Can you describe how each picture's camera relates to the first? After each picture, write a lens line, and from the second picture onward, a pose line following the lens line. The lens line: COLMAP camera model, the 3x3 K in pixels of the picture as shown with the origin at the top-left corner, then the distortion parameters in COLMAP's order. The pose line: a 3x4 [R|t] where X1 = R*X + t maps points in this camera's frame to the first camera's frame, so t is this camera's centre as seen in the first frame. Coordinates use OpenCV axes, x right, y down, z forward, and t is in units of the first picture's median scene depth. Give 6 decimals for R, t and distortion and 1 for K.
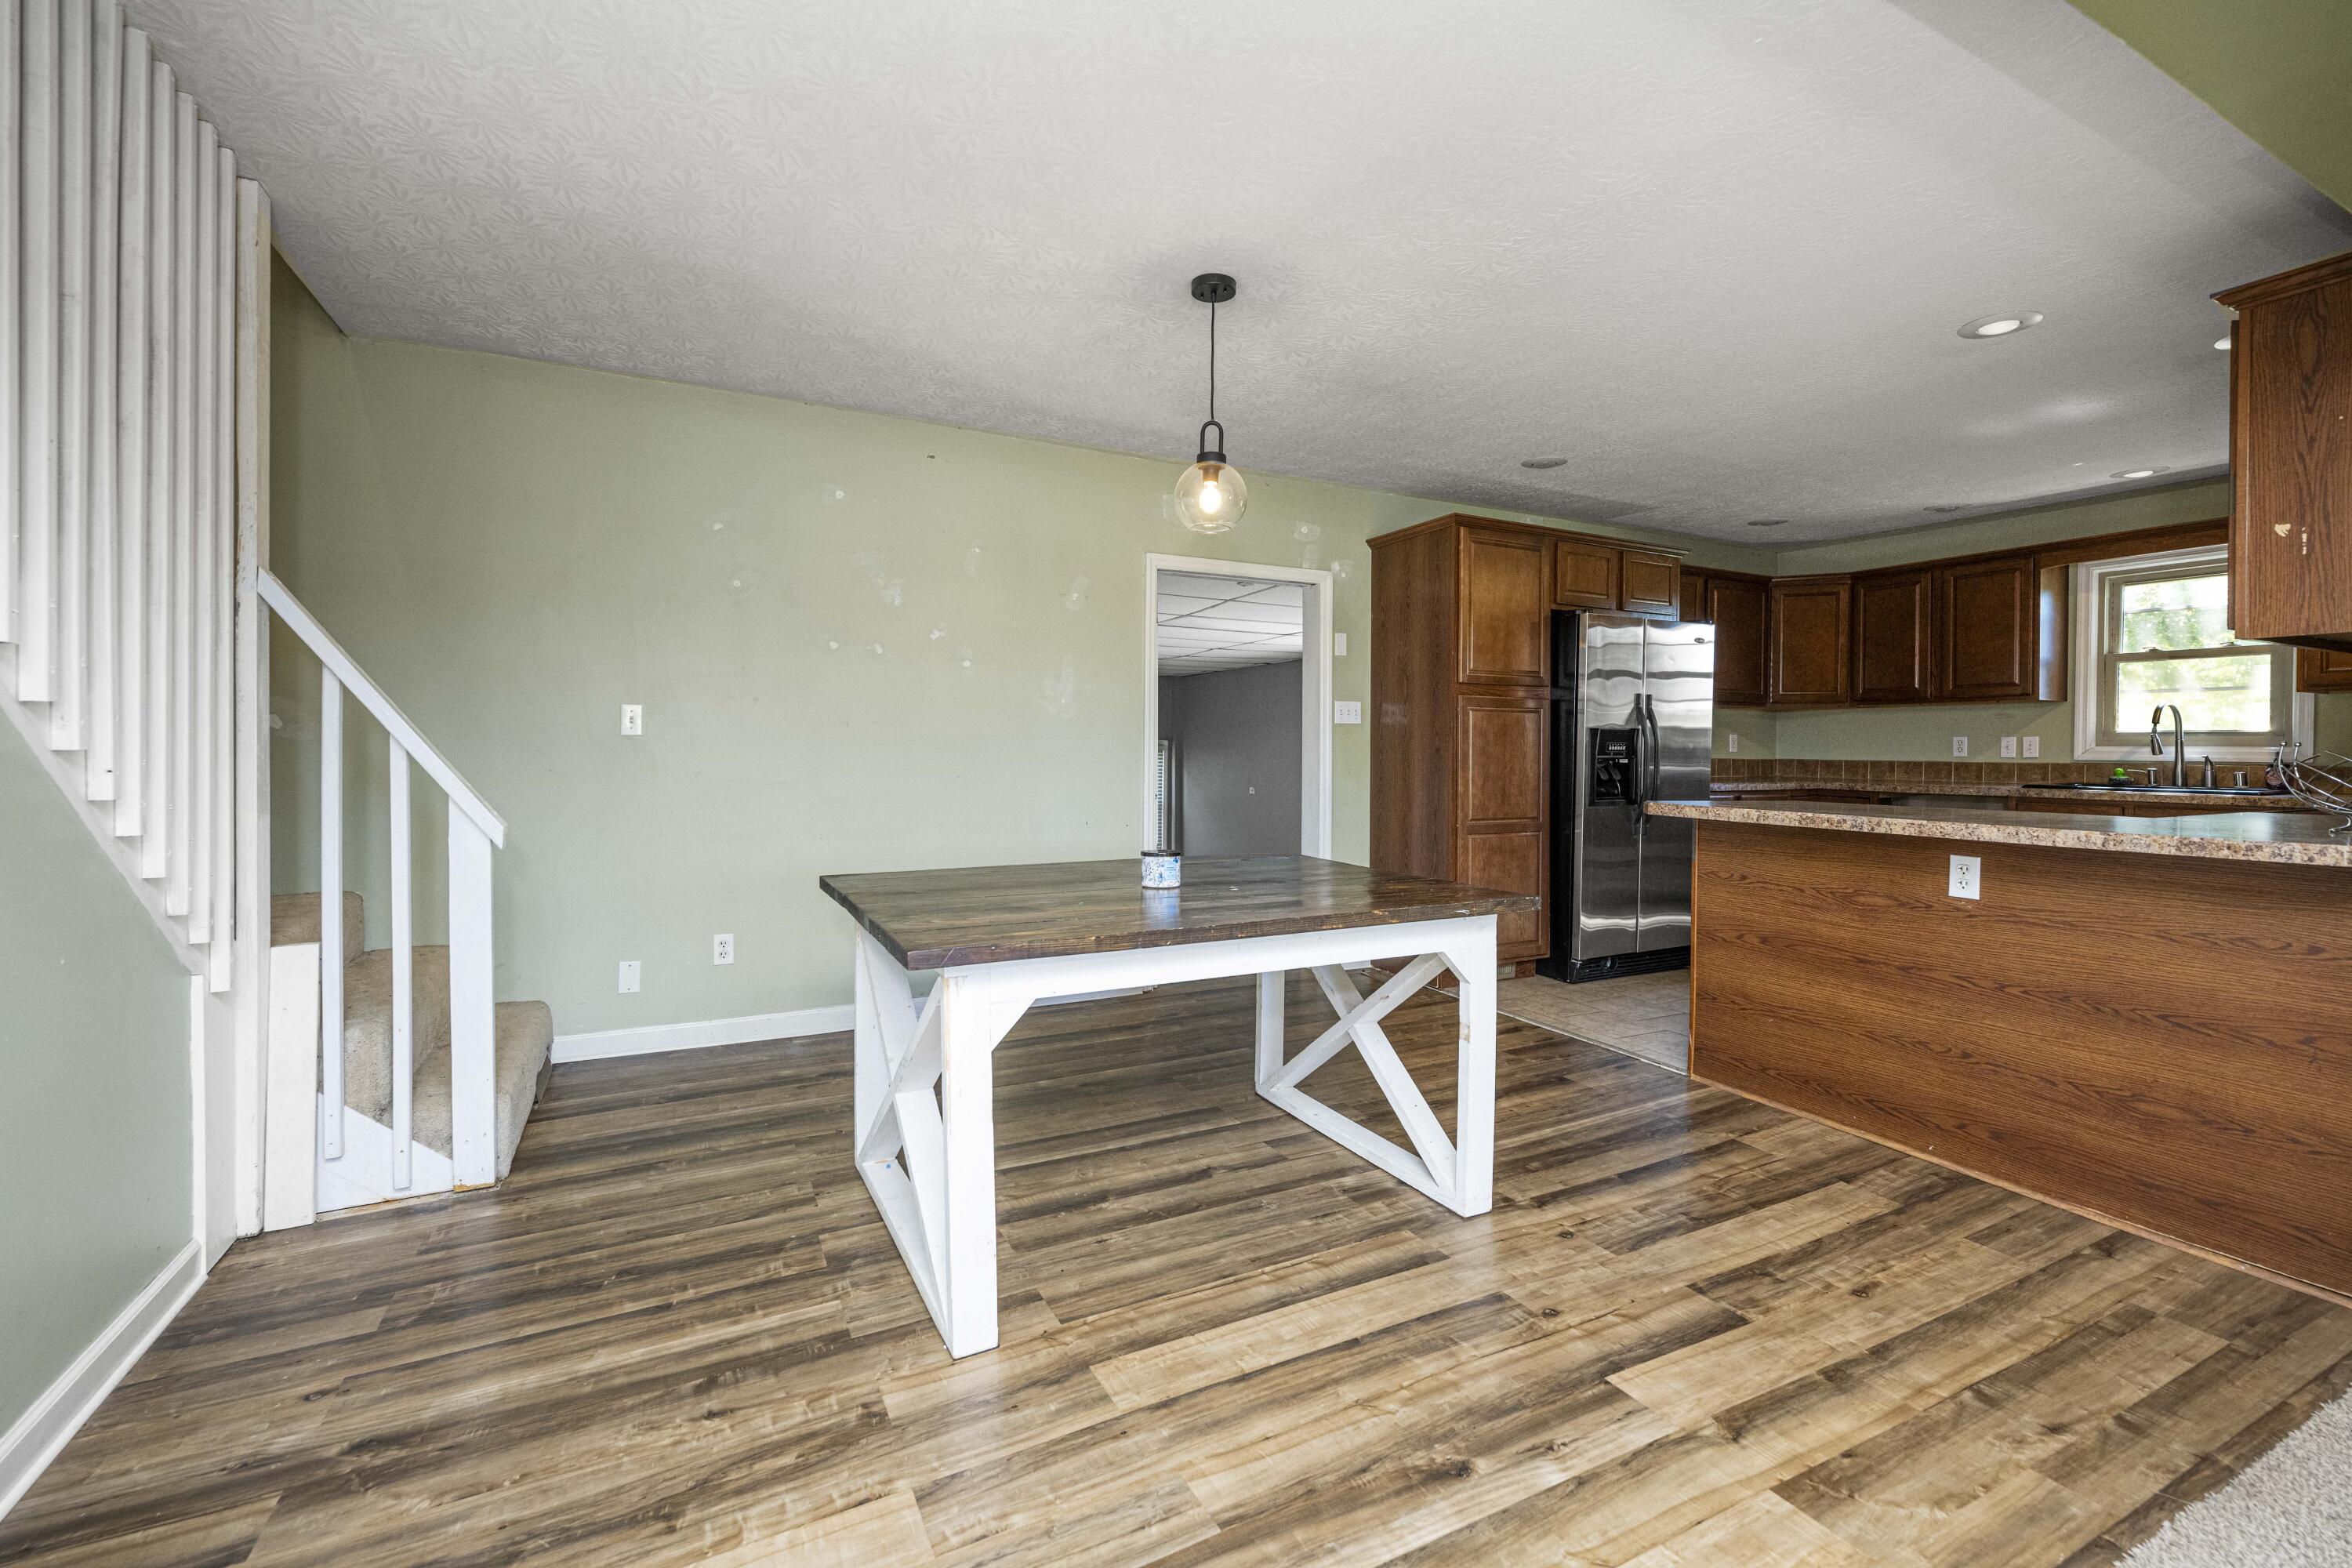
lens RADIAL K [[983.2, 0, 1162.6], [0, 983.2, 743.3], [0, 0, 1]] dist [-0.018762, -0.000079]
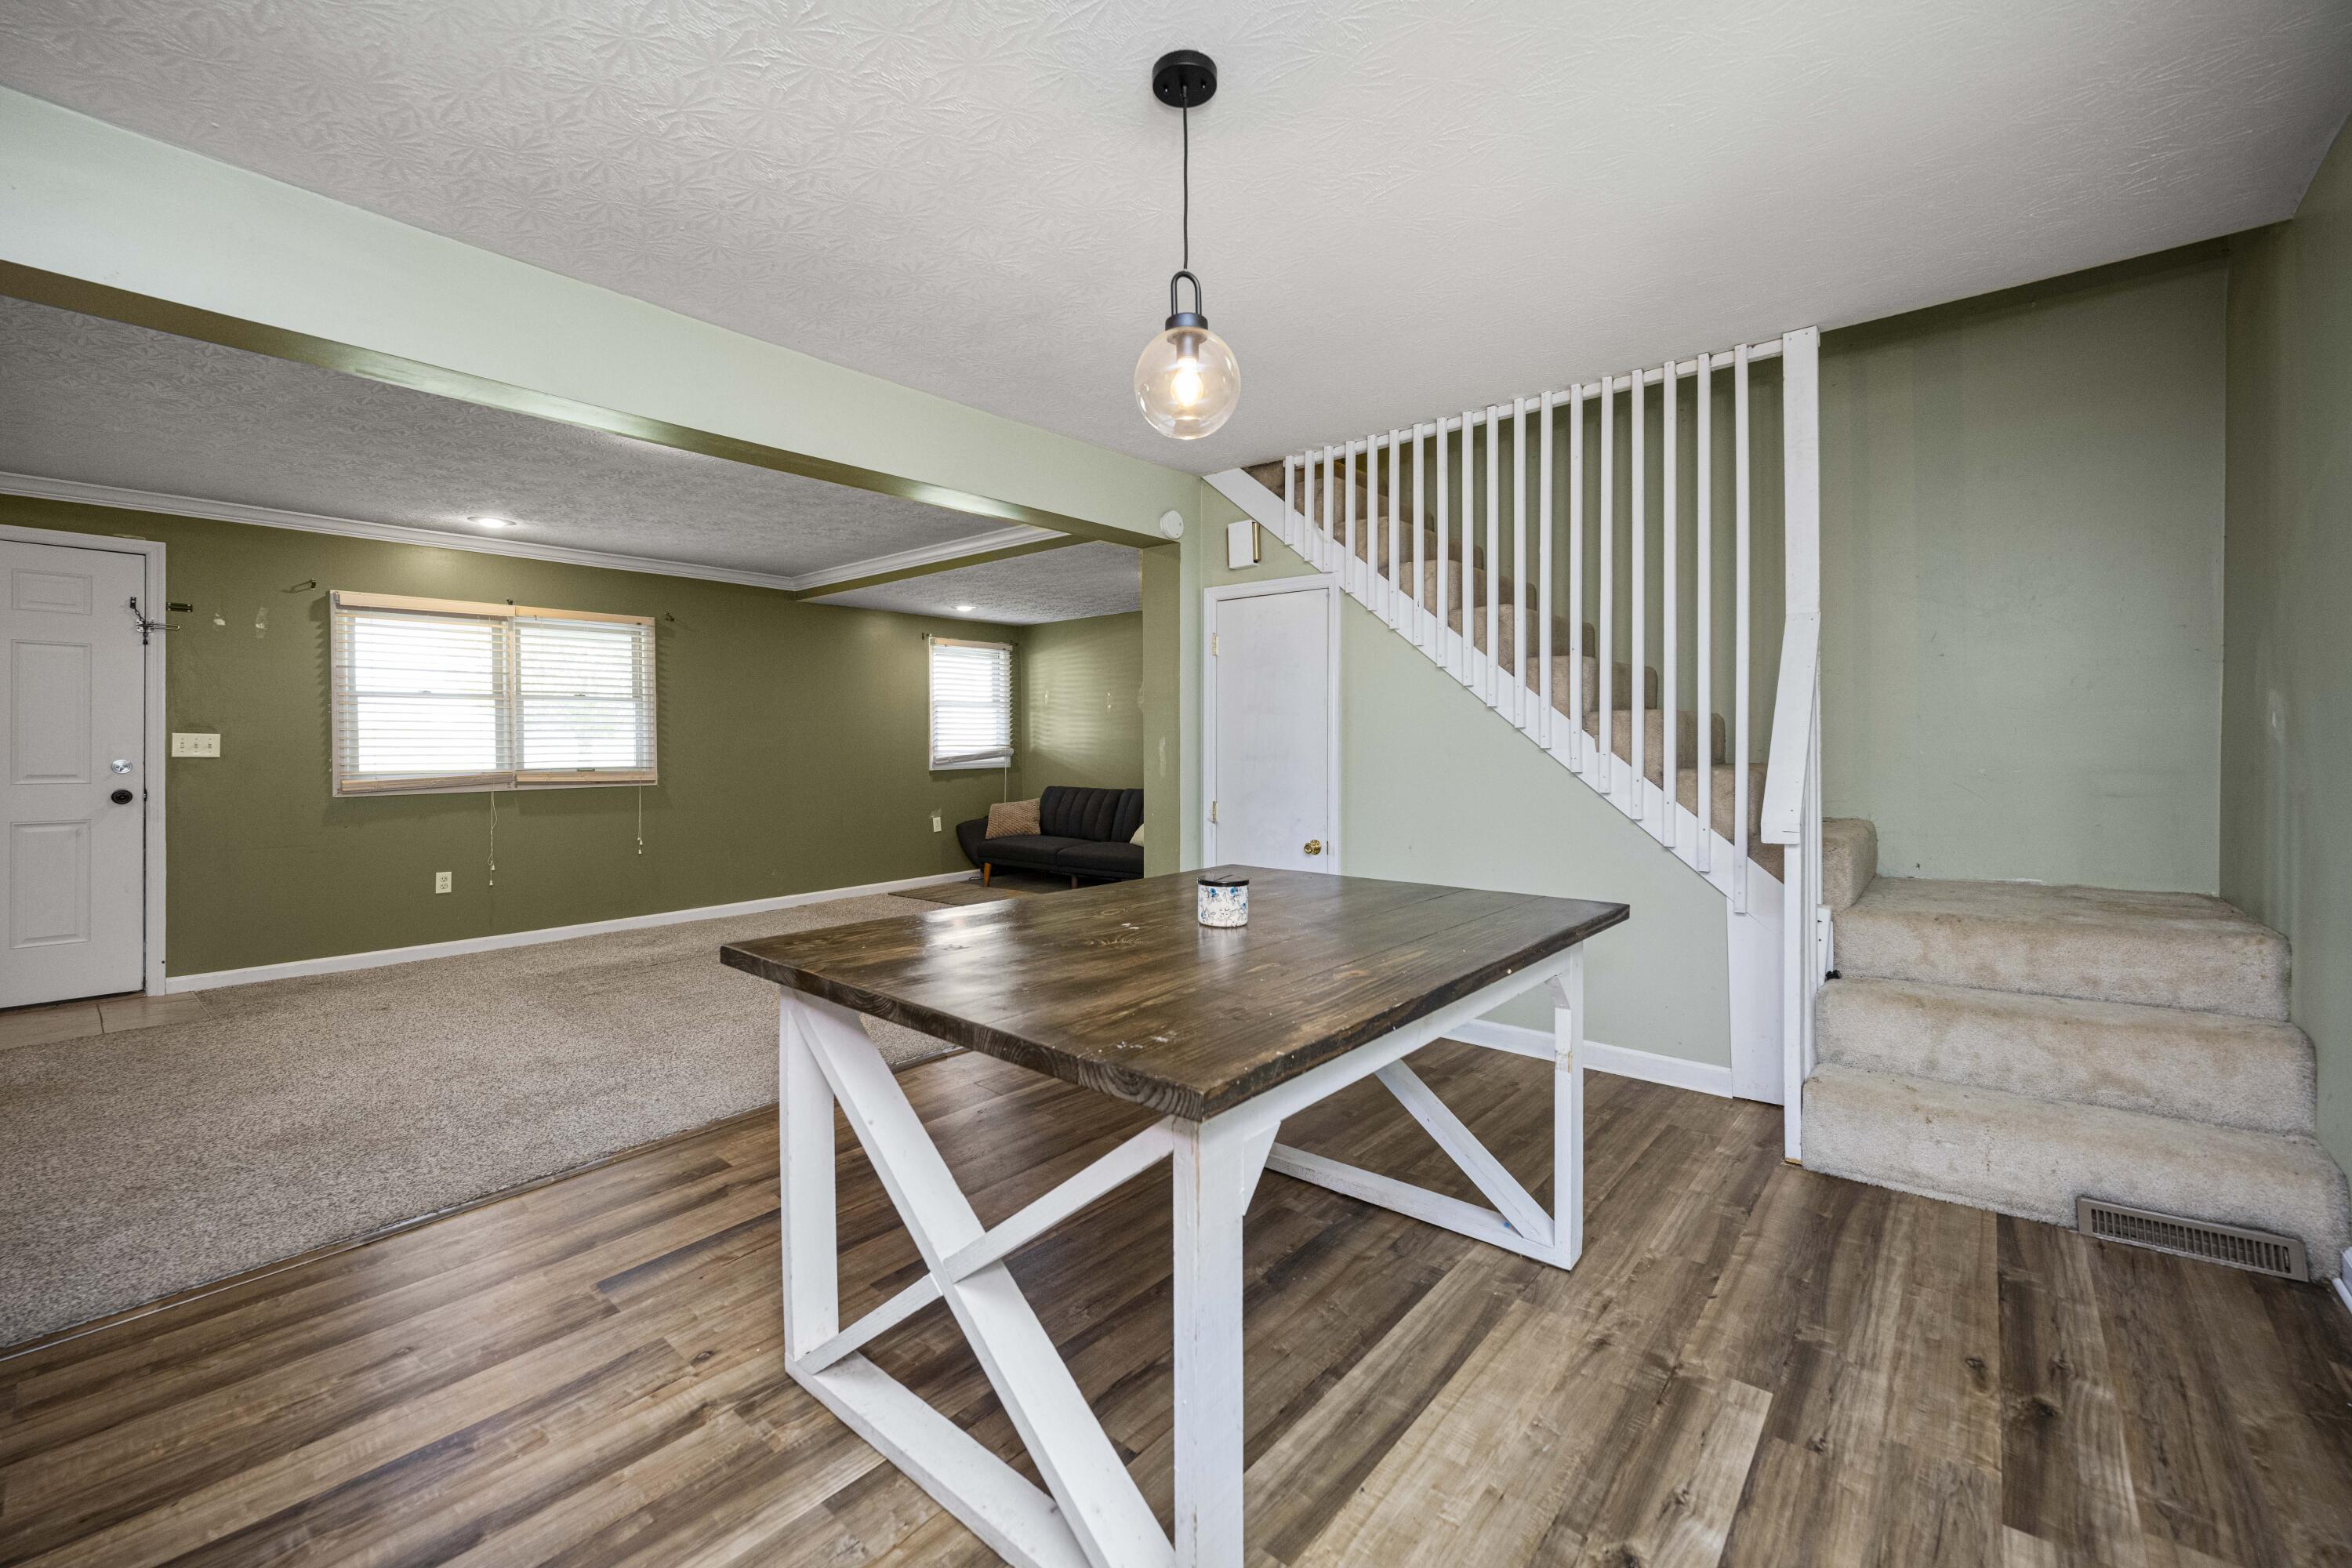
lens RADIAL K [[954.4, 0, 1171.9], [0, 954.4, 750.6], [0, 0, 1]] dist [-0.000154, 0.000063]
pose [[-0.922108, -0.004343, -0.386907, 0.246528], [-0.005009, 0.999987, 0.000713, 0.006939], [0.386899, 0.002595, -0.922118, 1.253710]]
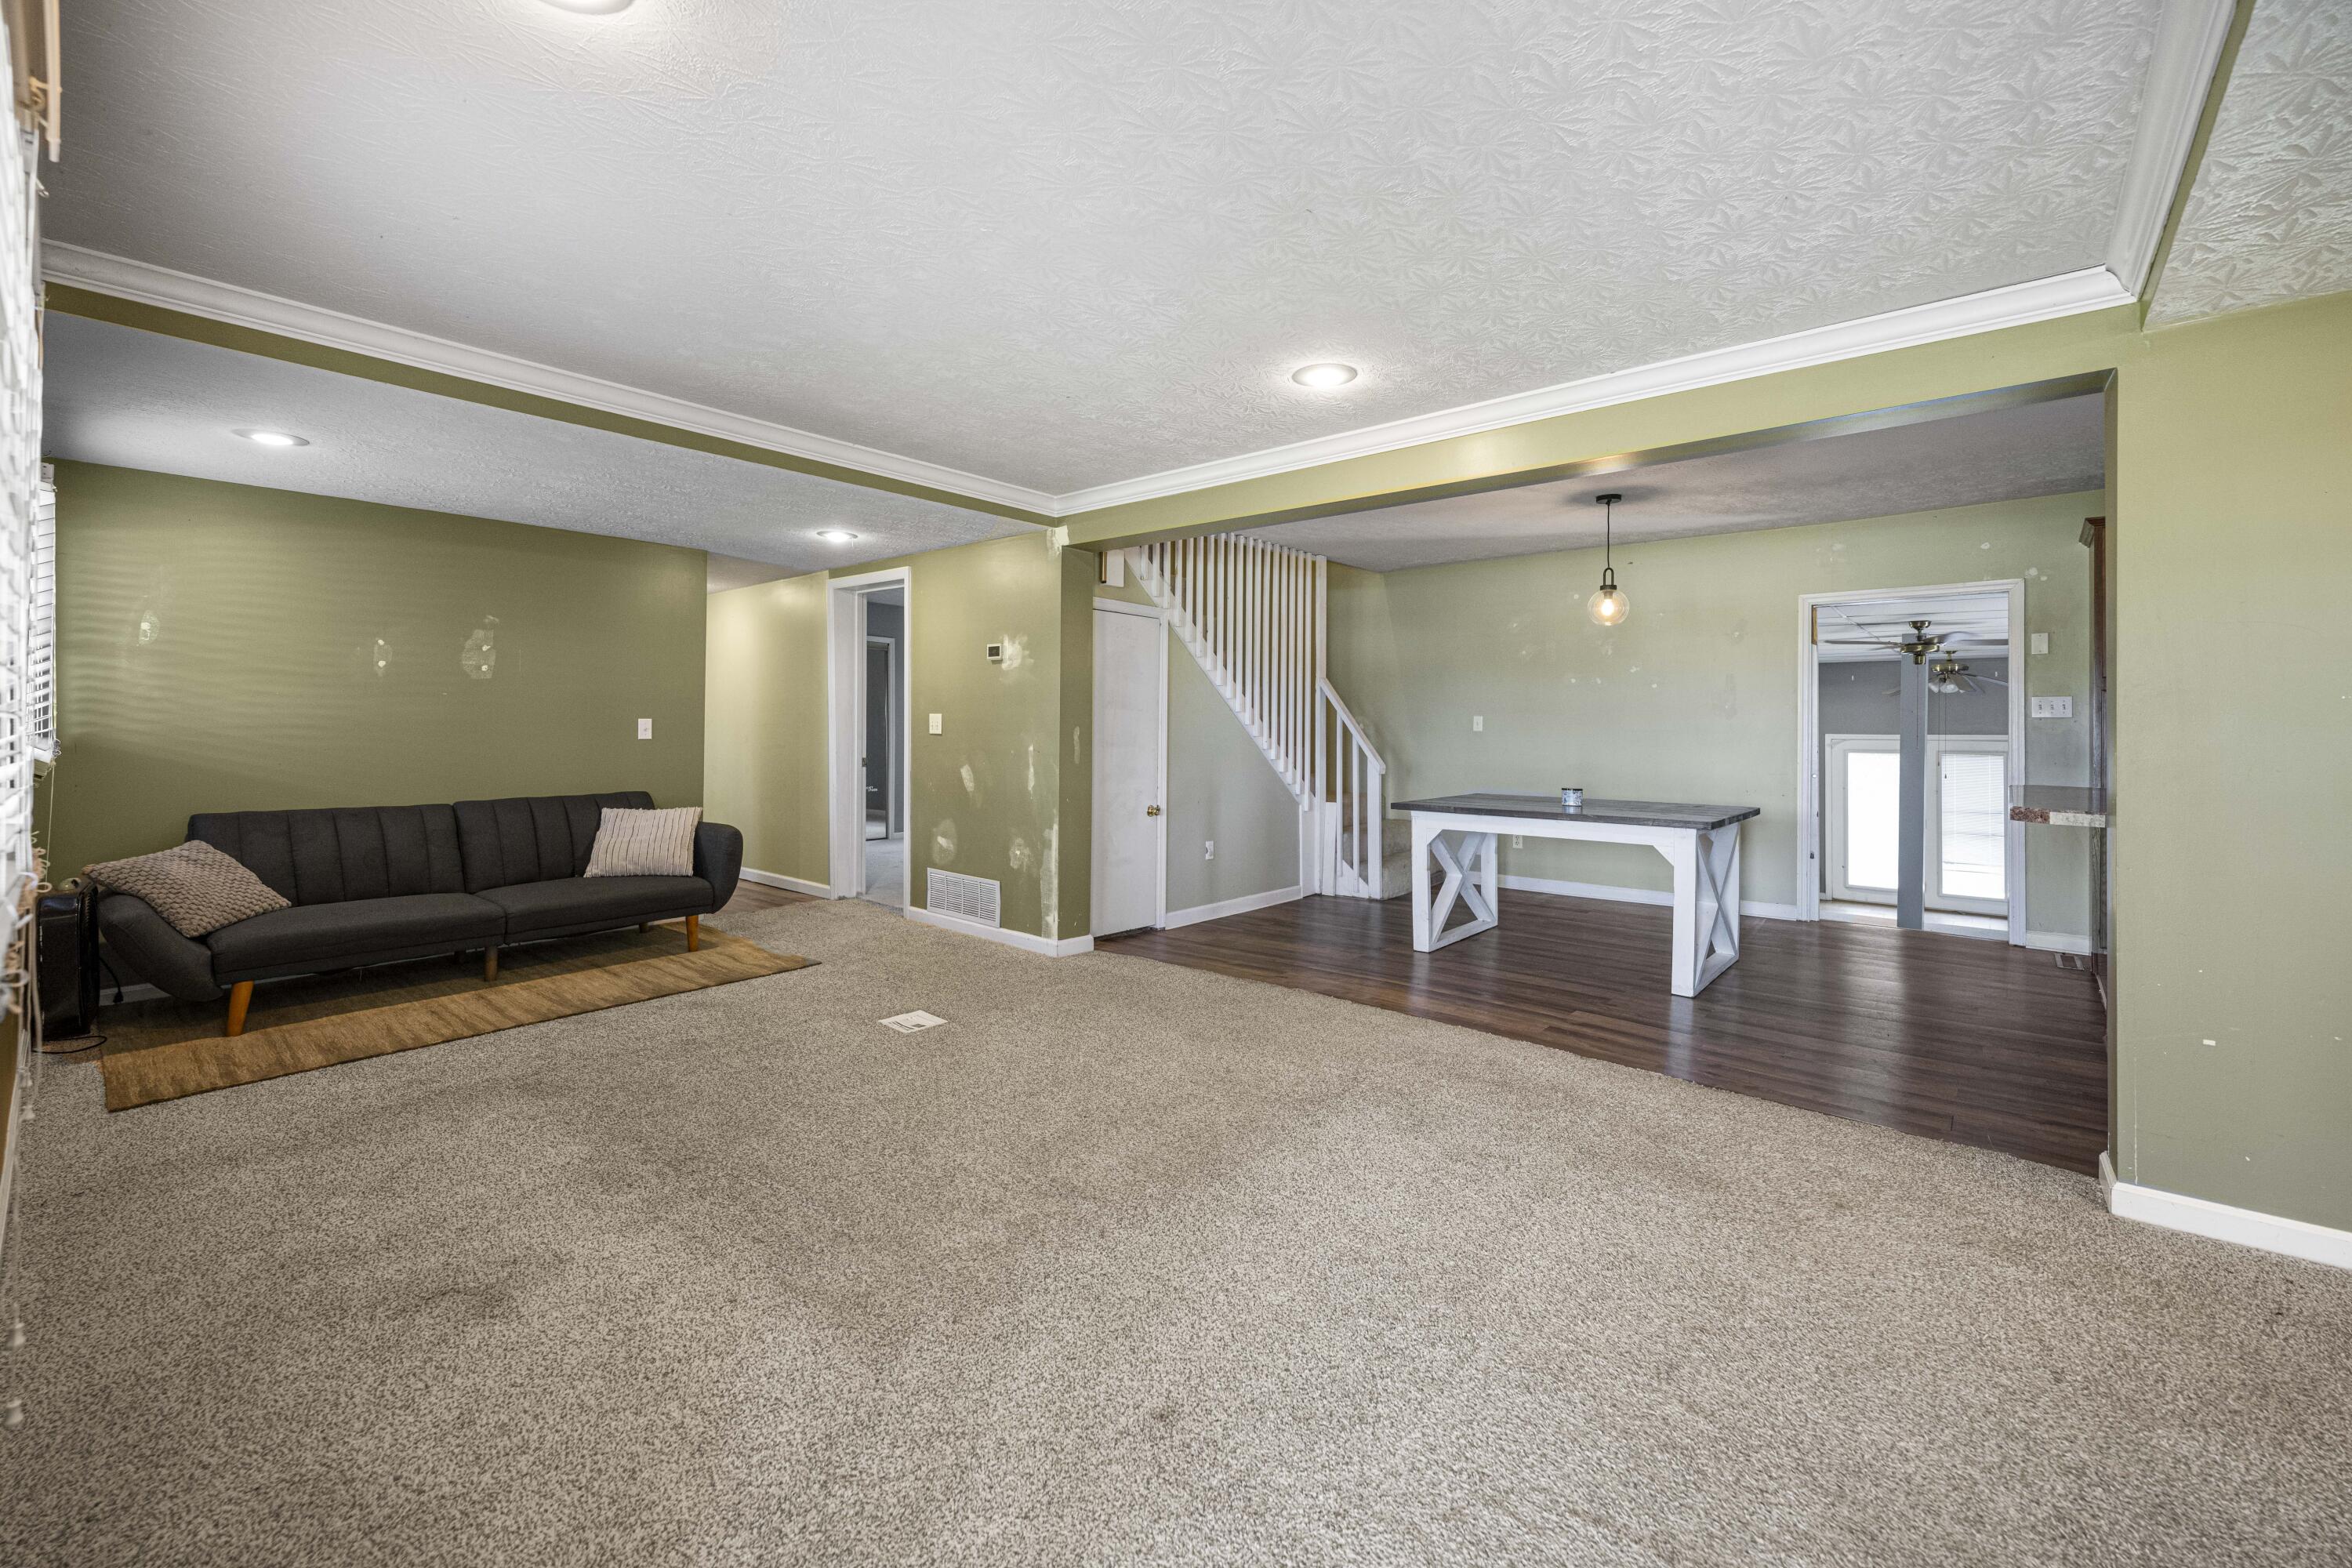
lens RADIAL K [[959.6, 0, 1166.2], [0, 959.6, 722.5], [0, 0, 1]] dist [0.000168, 0.000097]
pose [[0.383715, -0.012016, -0.923374, 1.138844], [-0.001697, 0.999904, -0.013717, 0.002300], [0.923450, 0.006831, 0.383658, -0.414656]]
